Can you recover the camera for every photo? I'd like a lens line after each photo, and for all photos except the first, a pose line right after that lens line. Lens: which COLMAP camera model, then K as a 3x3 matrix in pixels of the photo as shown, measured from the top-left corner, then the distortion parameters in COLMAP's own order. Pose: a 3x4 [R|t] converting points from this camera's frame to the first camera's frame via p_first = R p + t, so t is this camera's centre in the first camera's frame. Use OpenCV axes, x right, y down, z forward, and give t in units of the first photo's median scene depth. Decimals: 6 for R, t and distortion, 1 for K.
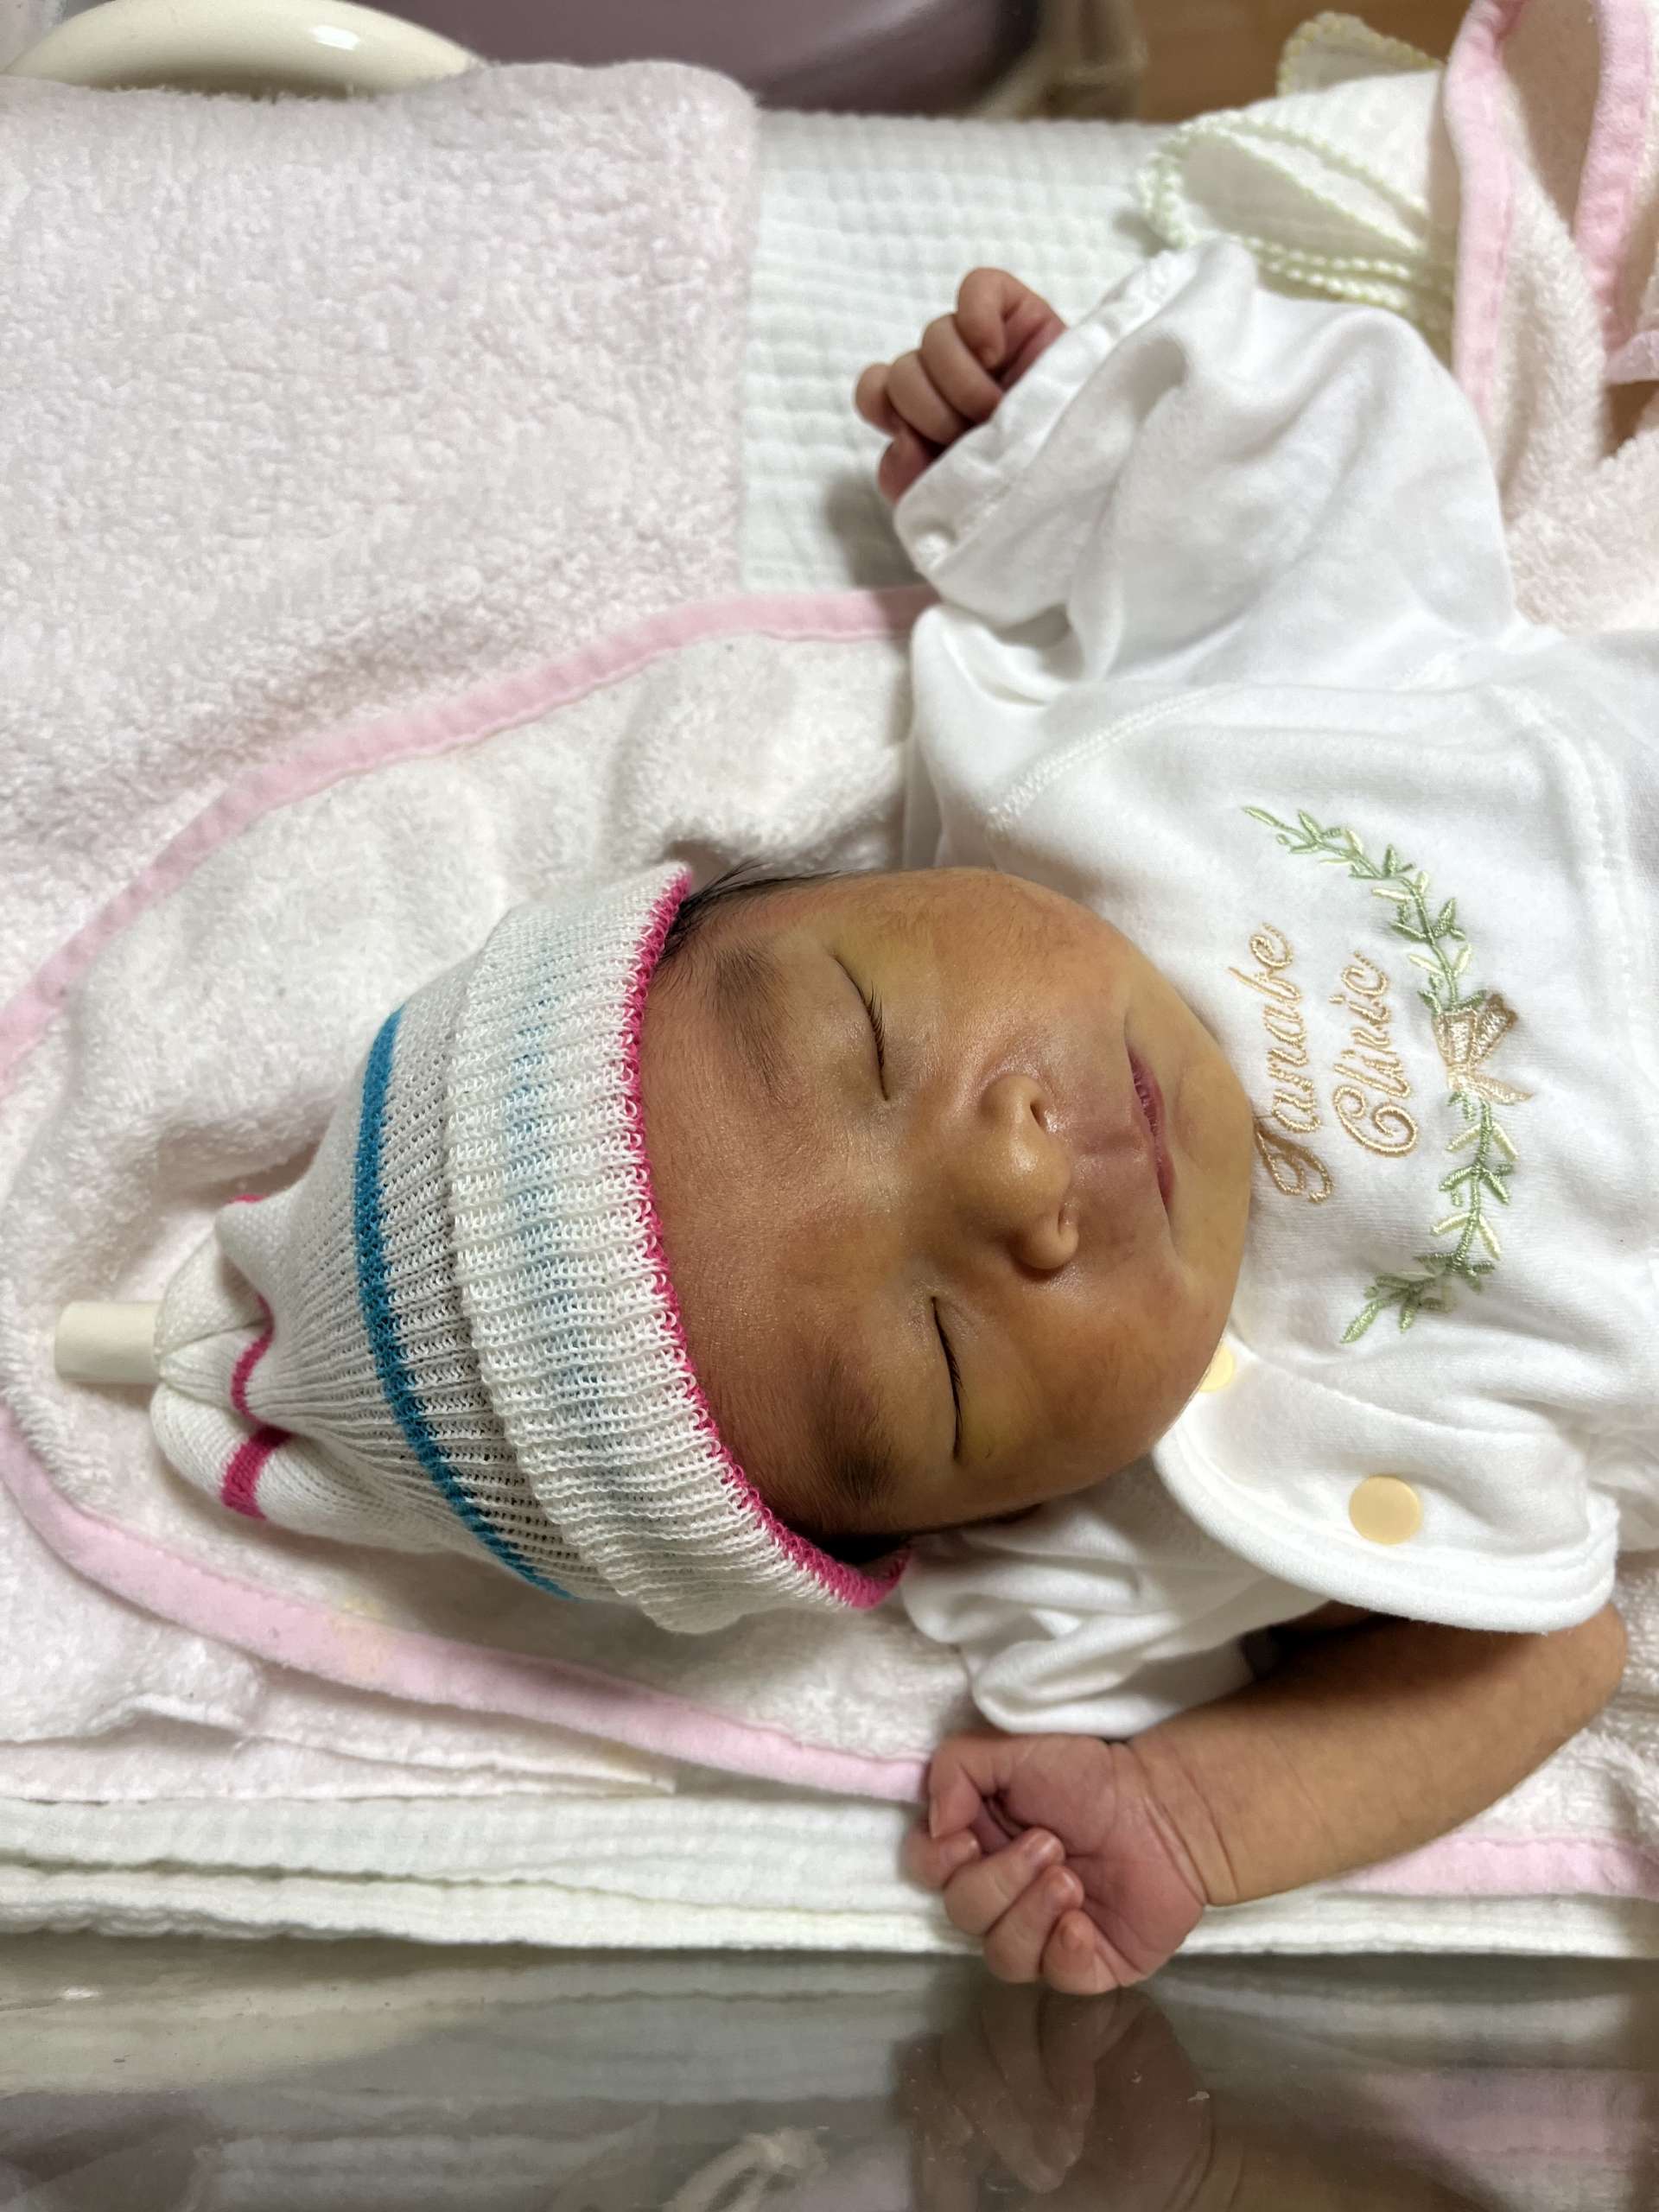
lens RADIAL K [[1703.0, 0, 830.1], [0, 1703.0, 1113.5], [0, 0, 1]] dist [0.009712, 0.006435]
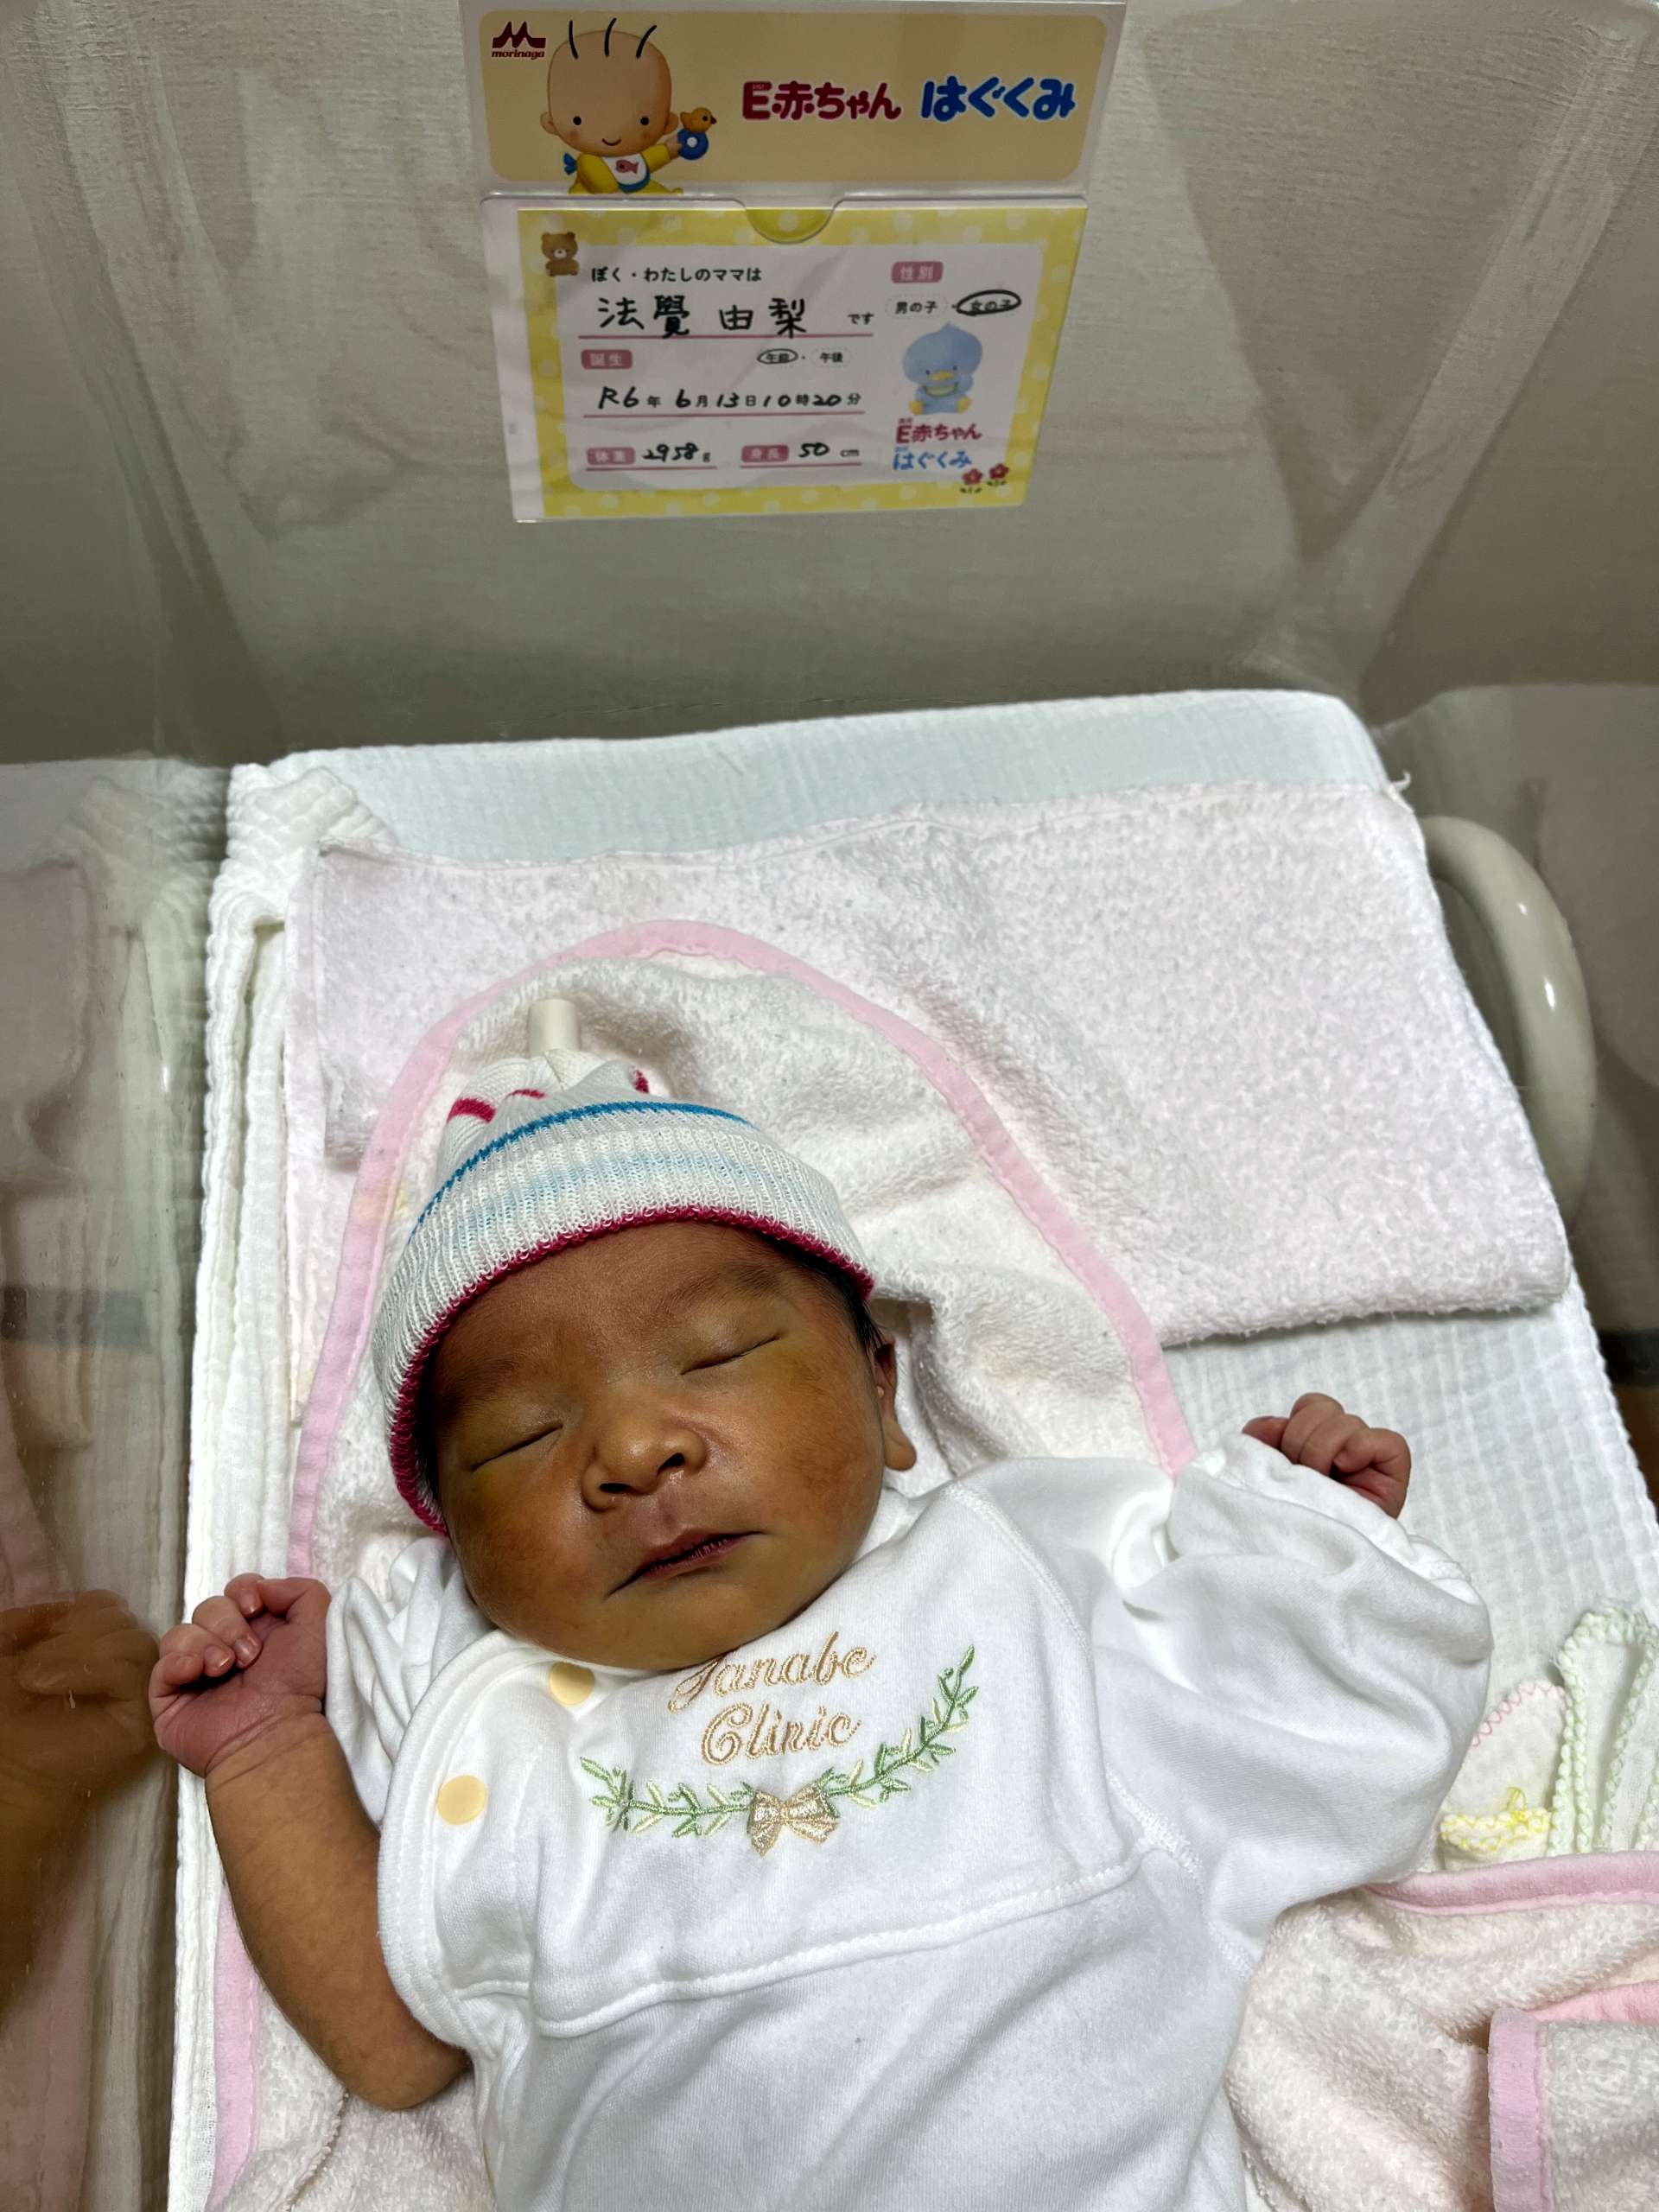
lens RADIAL K [[1703.0, 0, 833.7], [0, 1703.0, 1107.7], [0, 0, 1]] dist [0.009712, 0.006435]
pose [[0.151495, 0.874230, -0.461271, 0.502891], [-0.972800, 0.214597, 0.087222, -0.296360], [0.175239, 0.435511, 0.882962, -0.412951]]
